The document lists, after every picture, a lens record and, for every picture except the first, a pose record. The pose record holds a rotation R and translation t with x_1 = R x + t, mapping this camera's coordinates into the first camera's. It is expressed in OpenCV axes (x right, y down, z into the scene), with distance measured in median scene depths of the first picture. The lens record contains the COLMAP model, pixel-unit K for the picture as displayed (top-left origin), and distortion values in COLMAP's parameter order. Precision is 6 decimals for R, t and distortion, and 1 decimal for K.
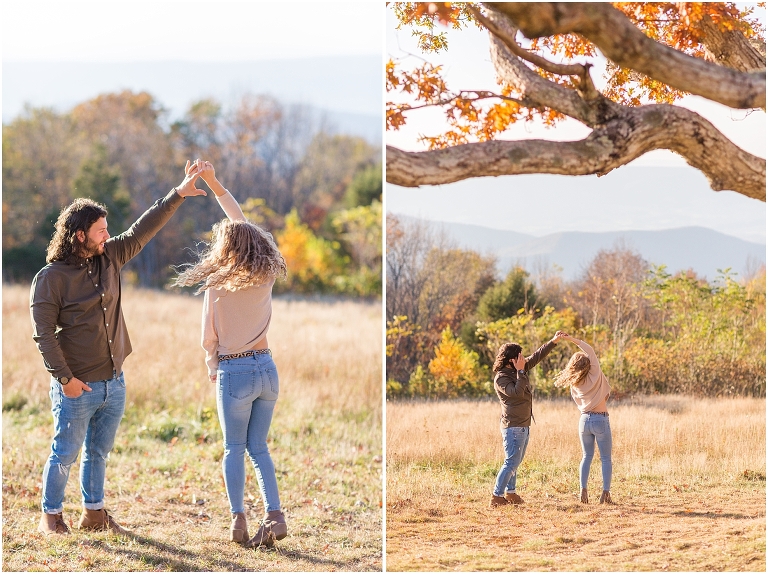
lens RADIAL K [[1846.8, 0, 384.0], [0, 1846.8, 287.0], [0, 0, 1]] dist [-0.181503, -0.044442]
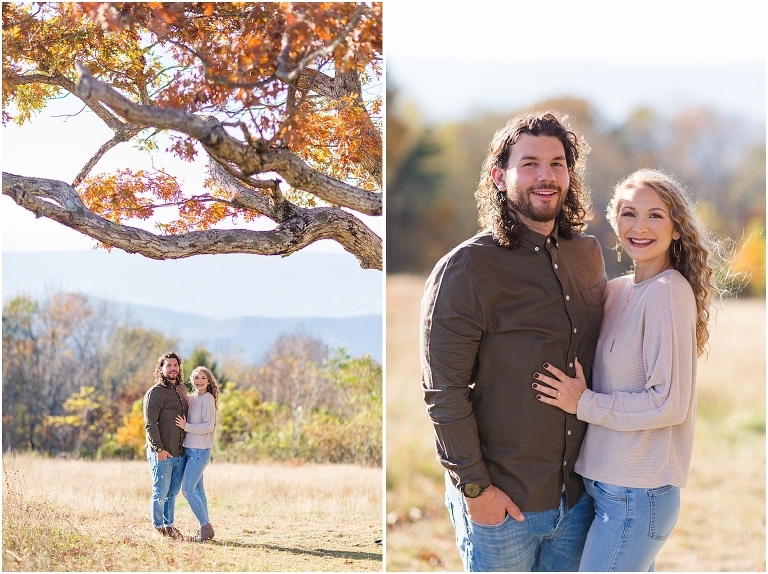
lens RADIAL K [[1846.8, 0, 384.0], [0, 1846.8, 287.0], [0, 0, 1]] dist [-0.181503, -0.044442]
pose [[0.984870, 0.027924, 0.171030, -0.053874], [-0.020235, 0.998712, -0.046537, 0.030729], [-0.172109, 0.042372, 0.984166, -0.451617]]
